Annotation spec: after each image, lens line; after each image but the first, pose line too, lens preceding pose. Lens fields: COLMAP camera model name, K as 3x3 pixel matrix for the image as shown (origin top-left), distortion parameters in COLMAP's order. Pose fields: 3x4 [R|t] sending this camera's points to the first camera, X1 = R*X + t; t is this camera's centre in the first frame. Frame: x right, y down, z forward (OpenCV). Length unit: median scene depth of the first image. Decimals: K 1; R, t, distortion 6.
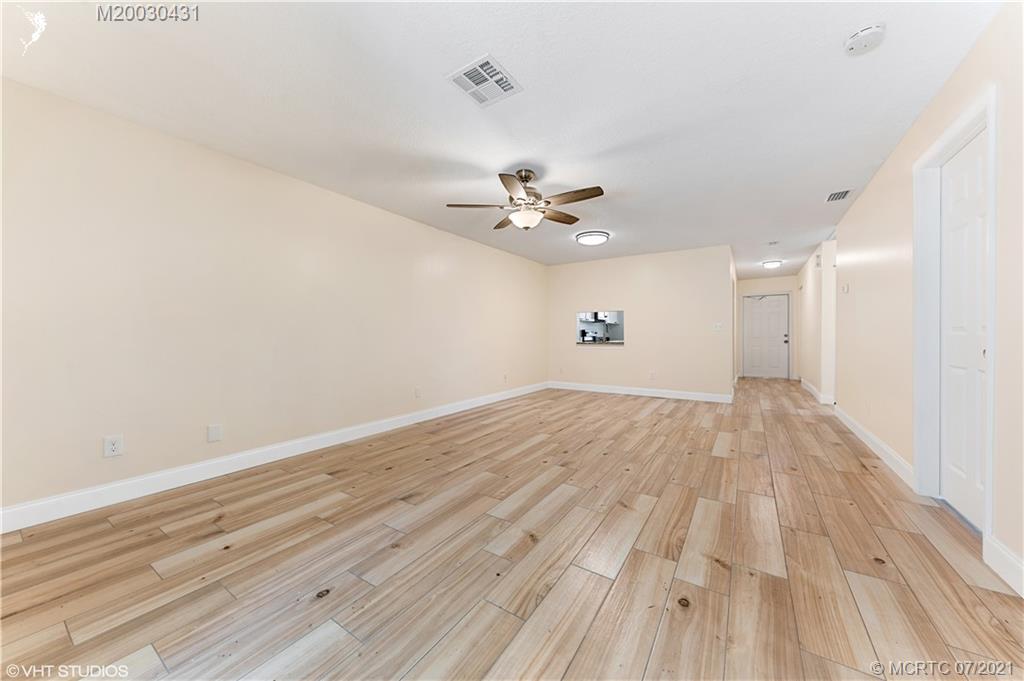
lens RADIAL K [[359.6, 0, 519.5], [0, 359.6, 335.5], [0, 0, 1]] dist [0.010039, -0.000643]
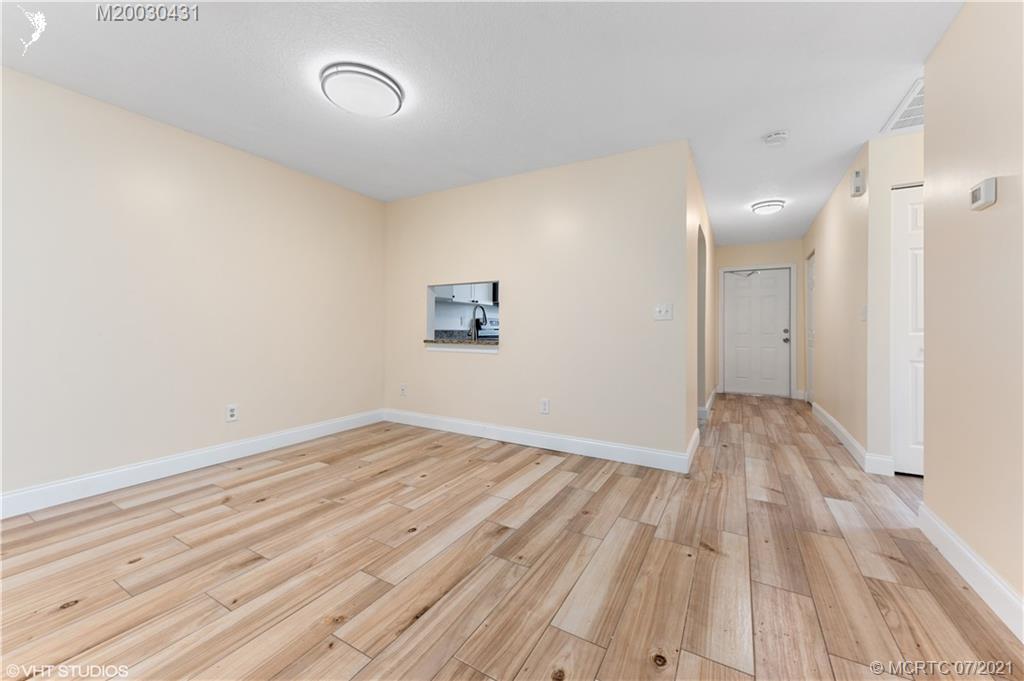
lens RADIAL K [[396.7, 0, 517.5], [0, 396.7, 323.4], [0, 0, 1]] dist [0.016120, -0.005583]
pose [[0.998122, 0.010192, 0.060405, 0.331238], [-0.009510, 0.999888, -0.011565, -0.000417], [-0.060516, 0.010969, 0.998107, 0.490273]]
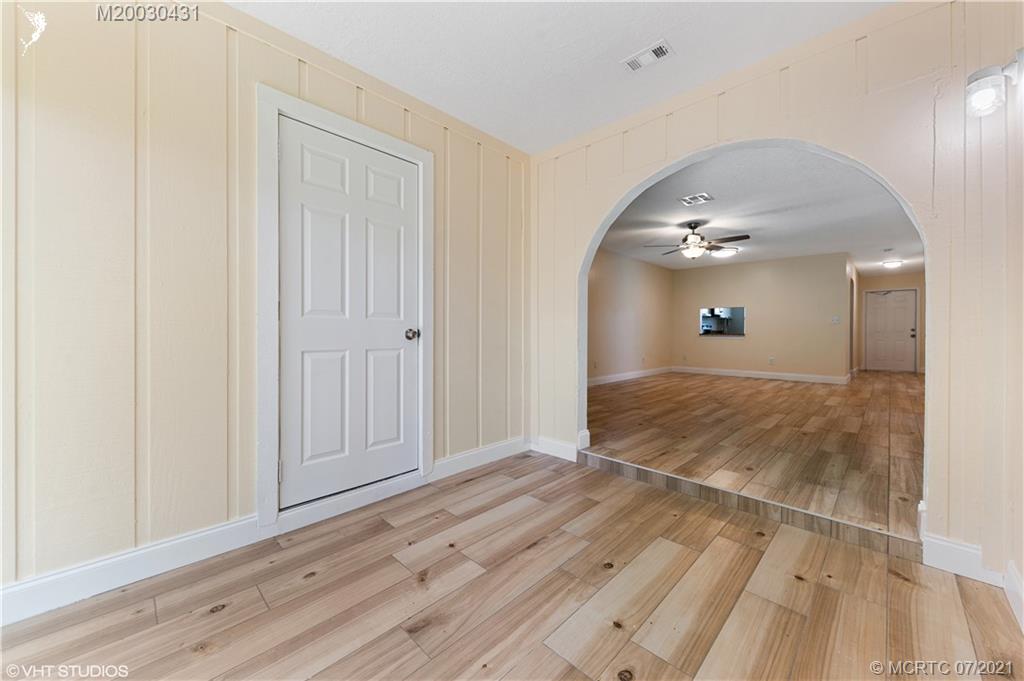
lens RADIAL K [[372.4, 0, 528.3], [0, 372.4, 331.7], [0, 0, 1]] dist [0.012020, -0.000788]
pose [[0.980731, 0.008159, -0.195191, -0.199340], [-0.008031, 0.999967, 0.001444, 0.019753], [0.195197, 0.000151, 0.980764, -0.414562]]
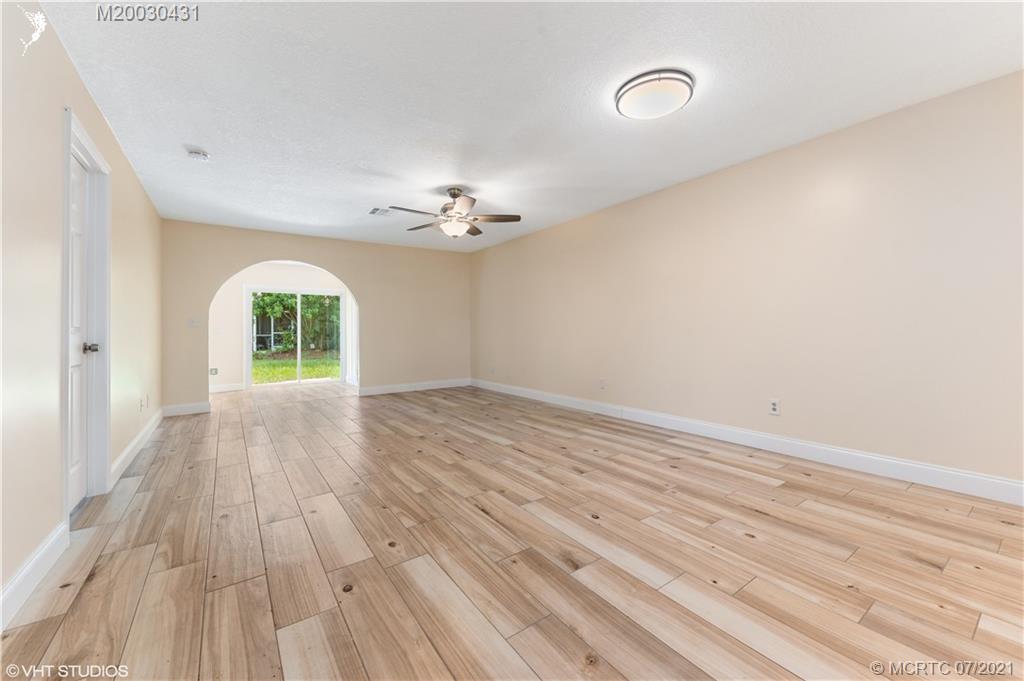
lens RADIAL K [[396.7, 0, 506.1], [0, 396.7, 340.8], [0, 0, 1]] dist [0.016120, -0.005583]
pose [[-0.387230, 0.038831, -0.921165, 0.645210], [0.018674, 0.999238, 0.034273, -0.000785], [0.921794, -0.003930, -0.387660, 0.935801]]
